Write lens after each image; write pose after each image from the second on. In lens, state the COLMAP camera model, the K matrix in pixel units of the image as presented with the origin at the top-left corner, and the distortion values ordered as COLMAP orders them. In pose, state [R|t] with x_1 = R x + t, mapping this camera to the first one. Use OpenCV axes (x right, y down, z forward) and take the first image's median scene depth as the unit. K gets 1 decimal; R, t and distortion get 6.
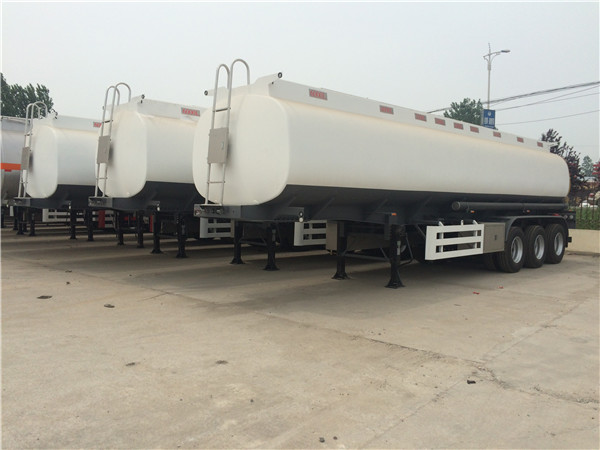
lens RADIAL K [[506.5, 0, 300.0], [0, 506.5, 225.0], [0, 0, 1]] dist [0.033805, -0.009995]
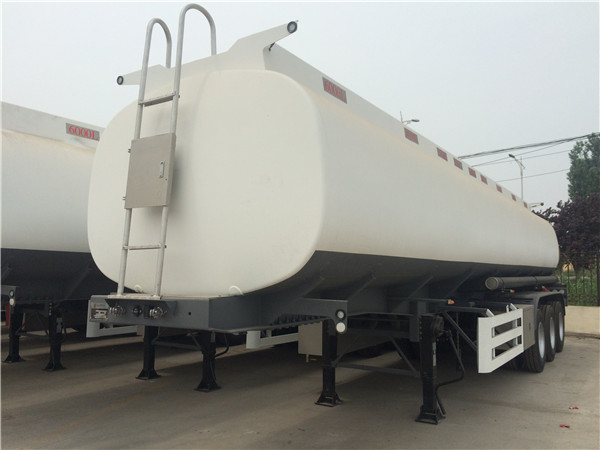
lens RADIAL K [[506.5, 0, 300.0], [0, 506.5, 225.0], [0, 0, 1]] dist [0.033805, -0.009995]
pose [[0.976906, 0.005843, 0.213590, -0.115372], [0.023944, 0.990336, -0.136606, -0.034684], [-0.212324, 0.138565, 0.967325, 0.472377]]
